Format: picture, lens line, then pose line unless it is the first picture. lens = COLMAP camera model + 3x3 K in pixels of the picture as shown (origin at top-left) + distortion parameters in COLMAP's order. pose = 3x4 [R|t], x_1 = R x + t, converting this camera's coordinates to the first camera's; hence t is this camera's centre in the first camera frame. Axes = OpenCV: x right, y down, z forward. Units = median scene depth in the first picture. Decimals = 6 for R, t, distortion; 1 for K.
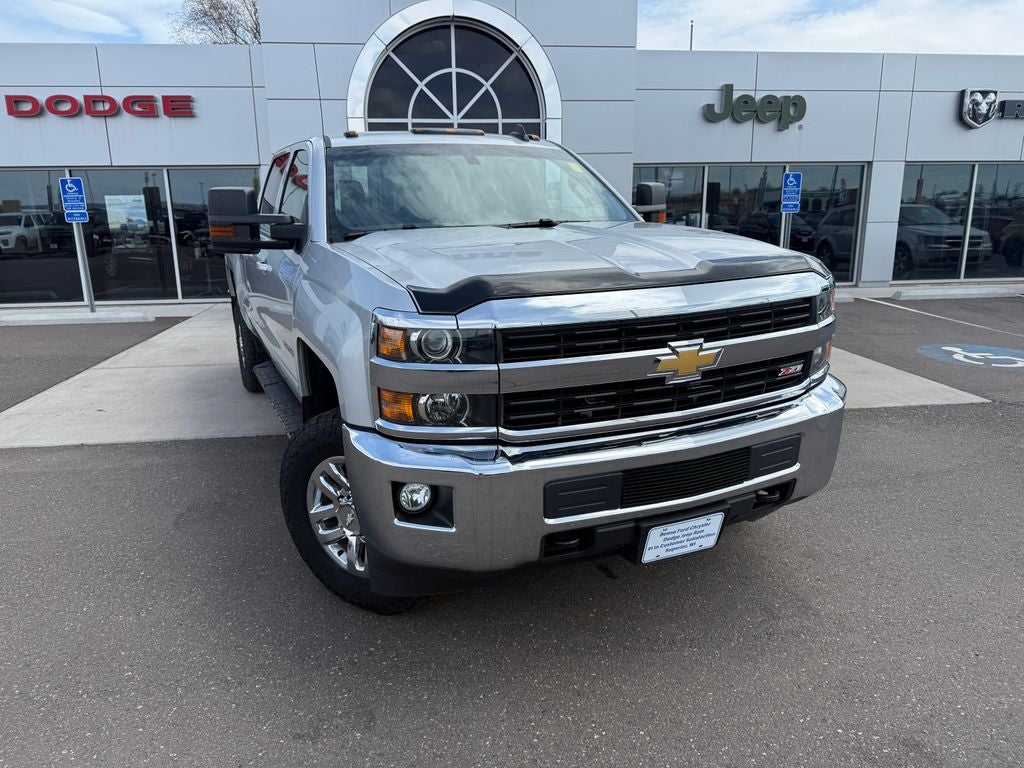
lens RADIAL K [[724.1, 0, 509.9], [0, 724.1, 395.0], [0, 0, 1]] dist [0.033862, -0.044089]
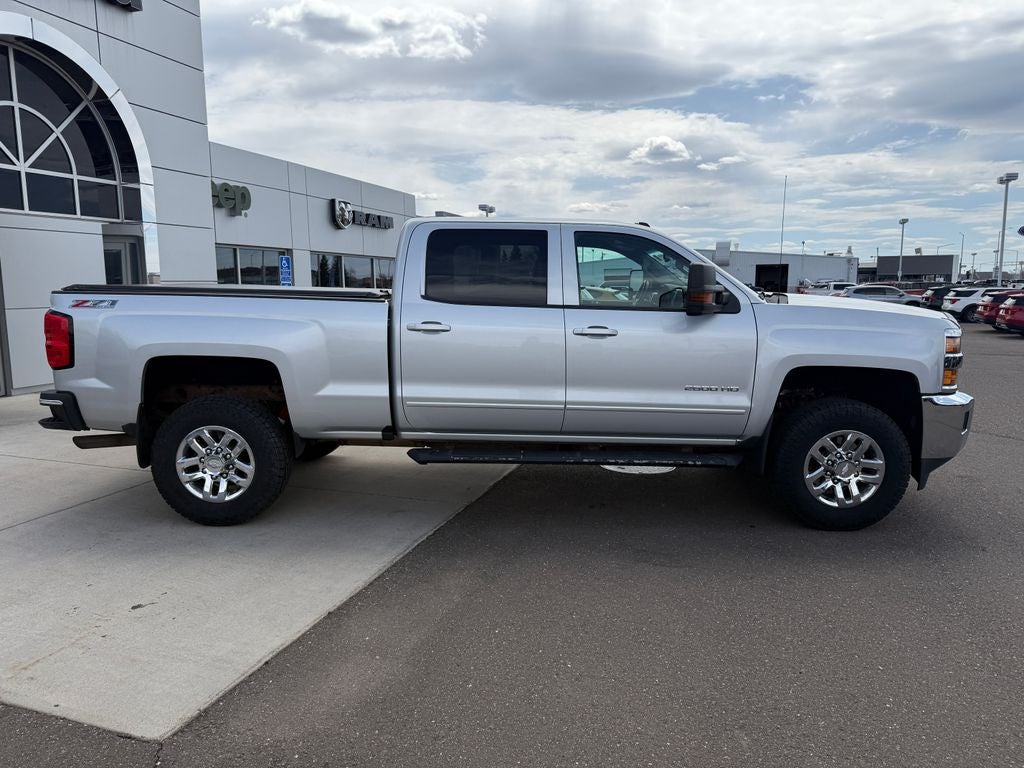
lens RADIAL K [[724.1, 0, 510.1], [0, 724.1, 389.4], [0, 0, 1]] dist [0.033862, -0.044089]
pose [[0.437426, -0.116494, 0.891677, -0.437992], [0.218694, 0.975585, 0.020172, -0.044893], [-0.872257, 0.186181, 0.452222, 0.201497]]
